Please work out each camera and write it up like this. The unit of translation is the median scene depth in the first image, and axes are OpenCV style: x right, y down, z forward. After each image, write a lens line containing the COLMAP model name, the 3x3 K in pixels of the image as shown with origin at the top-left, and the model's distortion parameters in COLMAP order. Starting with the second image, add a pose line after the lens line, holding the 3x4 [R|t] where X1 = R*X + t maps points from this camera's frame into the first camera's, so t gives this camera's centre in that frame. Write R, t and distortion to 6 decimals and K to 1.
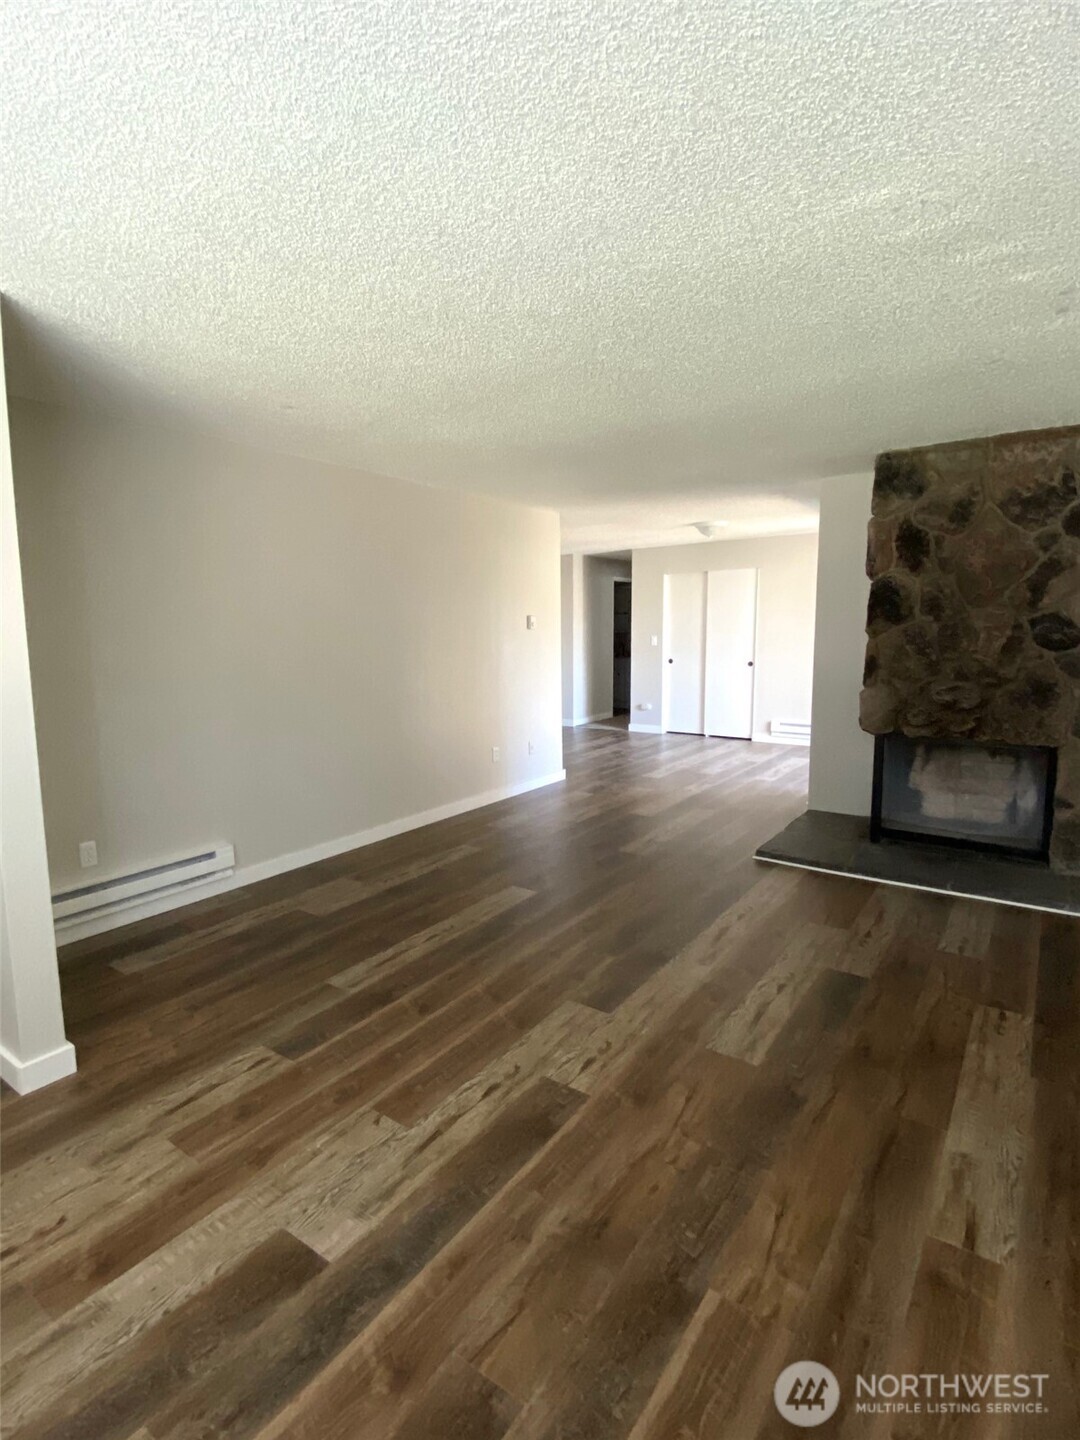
lens RADIAL K [[710.3, 0, 544.2], [0, 710.3, 722.8], [0, 0, 1]] dist [-0.000430, -0.003000]
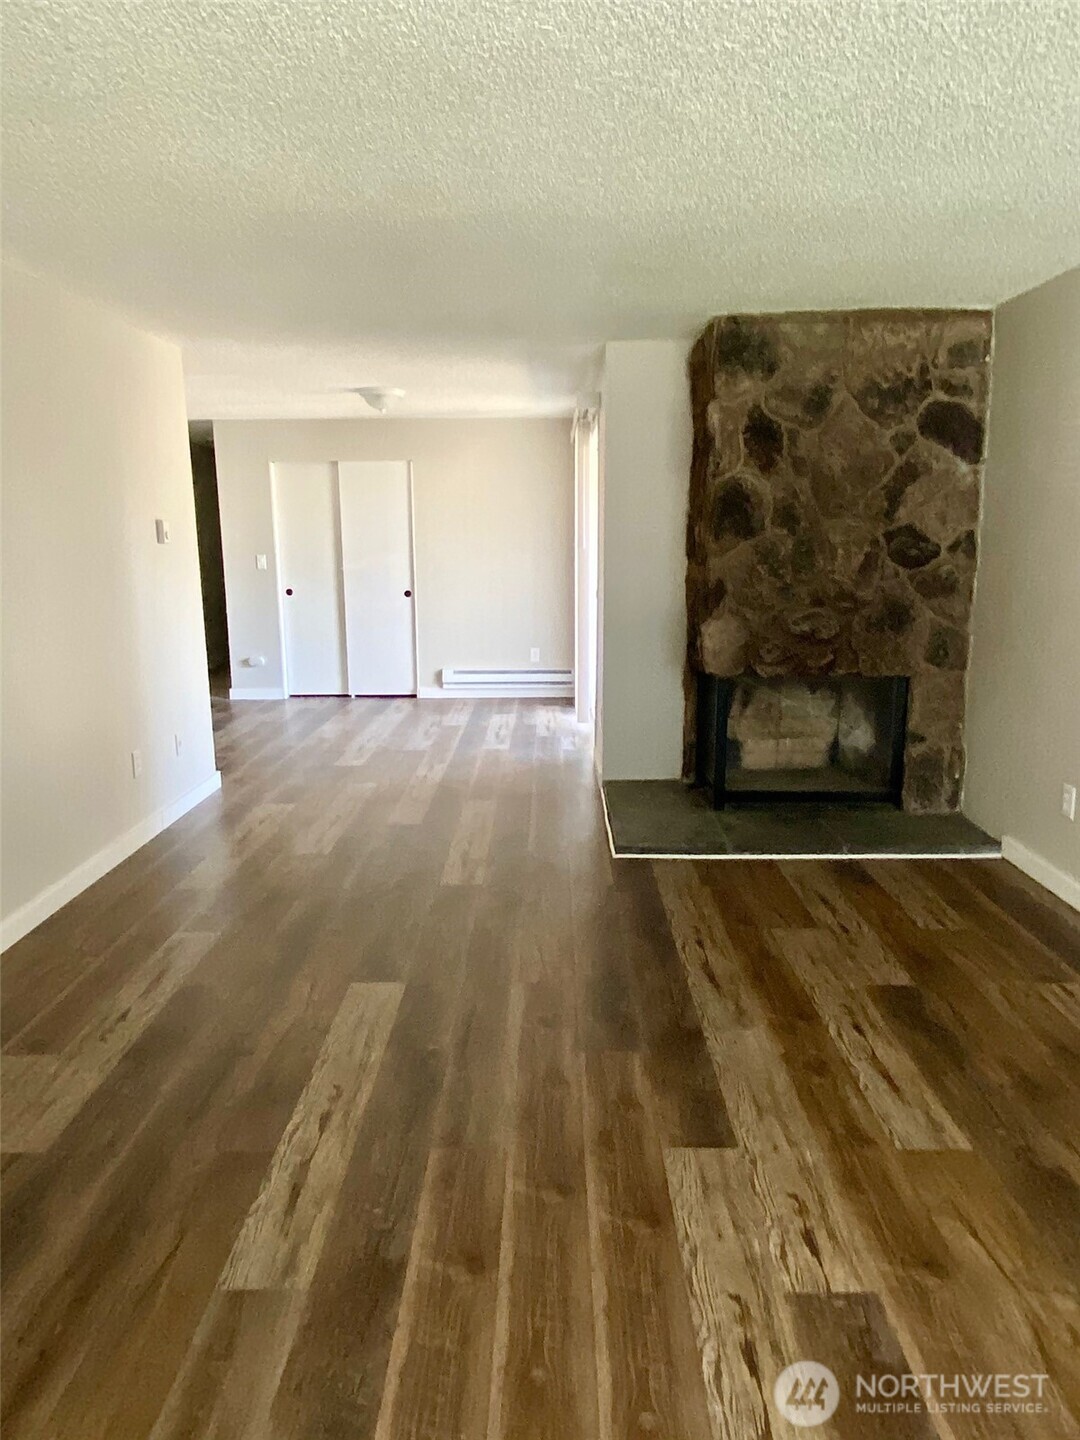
lens RADIAL K [[935.6, 0, 534.5], [0, 935.6, 722.3], [0, 0, 1]] dist [0.035559, -0.017147]
pose [[0.827425, -0.109449, 0.550807, -0.326965], [0.077885, 0.993711, 0.080457, -0.039283], [-0.556149, -0.023672, 0.830746, 0.263225]]
